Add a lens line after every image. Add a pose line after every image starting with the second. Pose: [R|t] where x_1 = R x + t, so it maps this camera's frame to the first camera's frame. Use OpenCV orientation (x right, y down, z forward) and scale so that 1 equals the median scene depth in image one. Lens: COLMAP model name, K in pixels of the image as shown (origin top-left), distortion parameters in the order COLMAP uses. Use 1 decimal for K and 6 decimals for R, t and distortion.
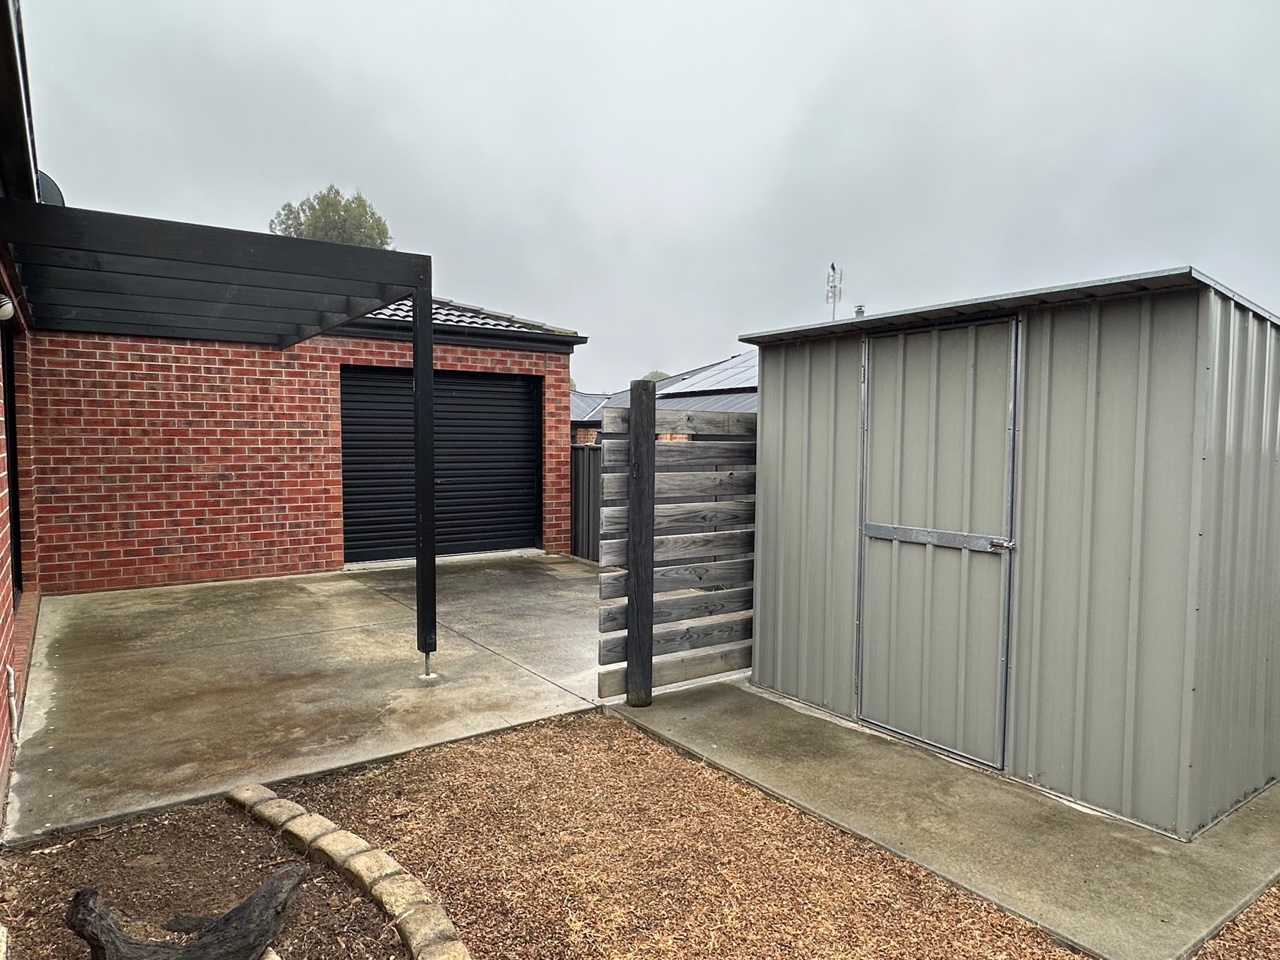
lens RADIAL K [[797.6, 0, 640.3], [0, 797.6, 492.6], [0, 0, 1]] dist [-0.006305, 0.001093]
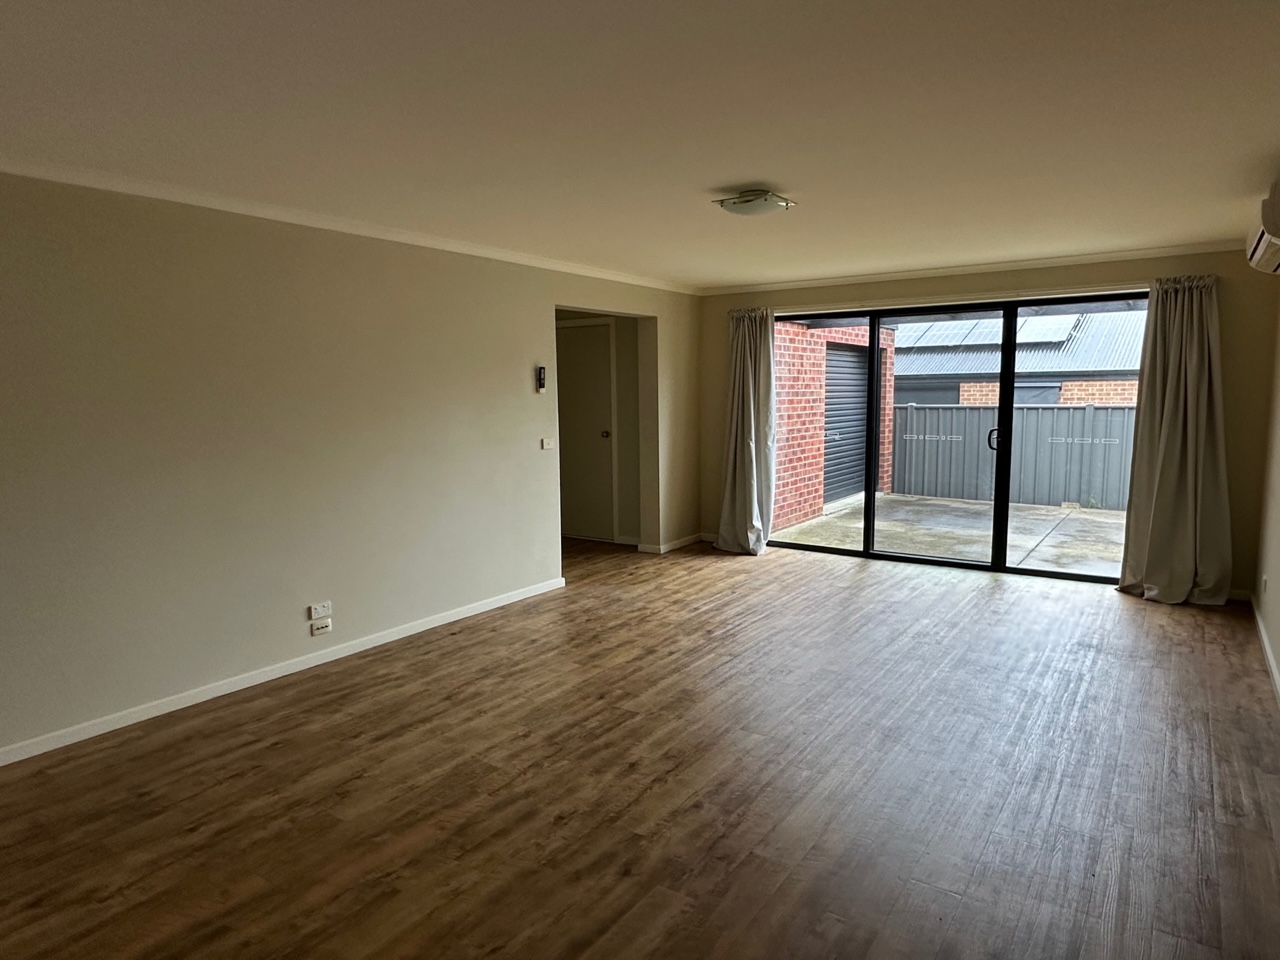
lens RADIAL K [[797.6, 0, 640.3], [0, 797.6, 492.6], [0, 0, 1]] dist [-0.006305, 0.001093]
pose [[0.939682, -0.055812, 0.337464, -1.625607], [0.033836, 0.996927, 0.070658, -0.046858], [-0.340371, -0.054978, 0.938683, -0.041398]]
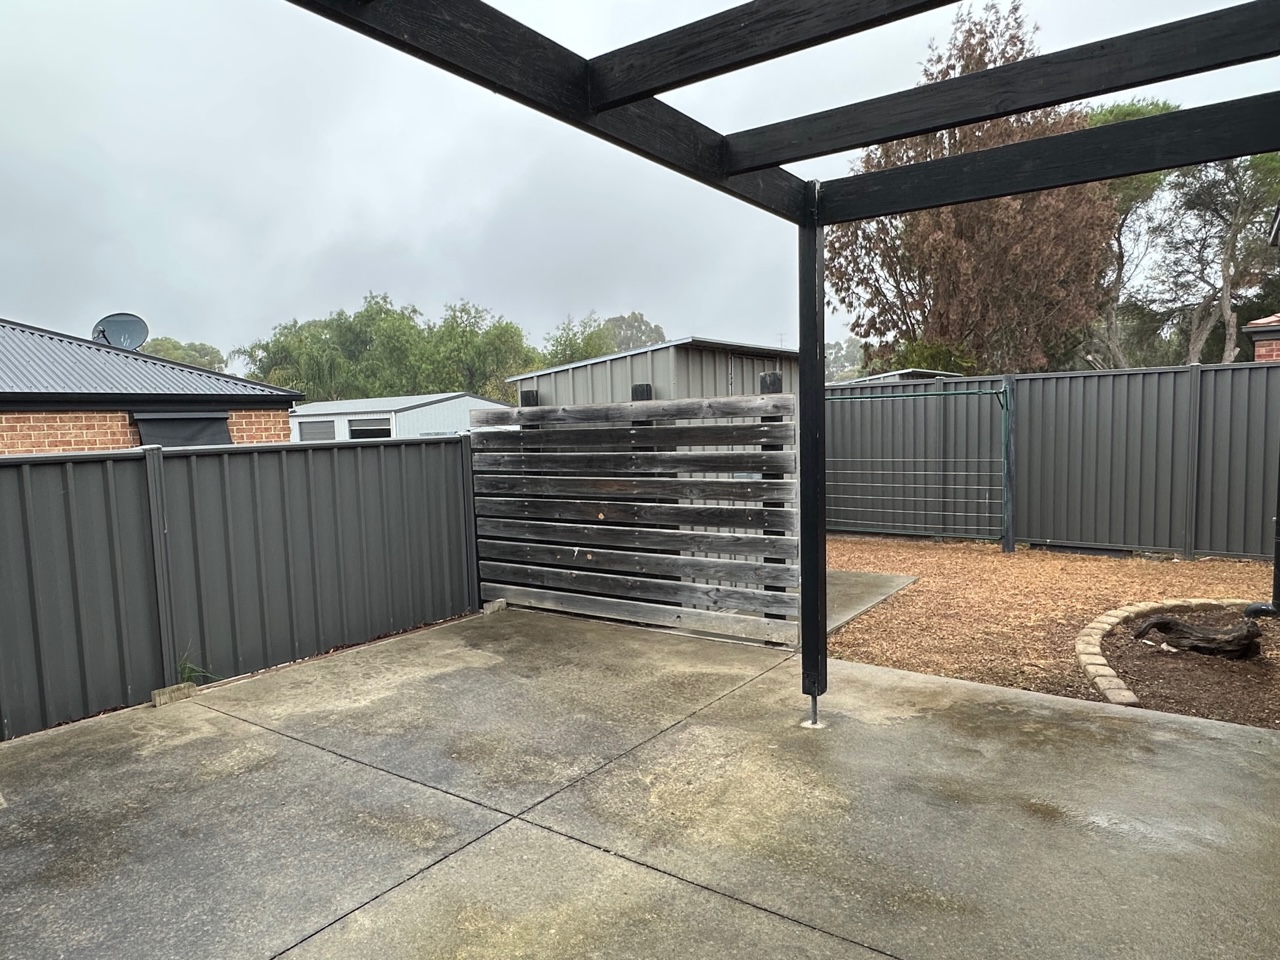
lens RADIAL K [[797.6, 0, 640.3], [0, 797.6, 492.6], [0, 0, 1]] dist [-0.006305, 0.001093]
pose [[-0.328541, -0.074207, 0.941570, -0.962525], [0.087586, 0.990219, 0.108603, -0.098395], [-0.940420, 0.118148, -0.318828, 1.430650]]
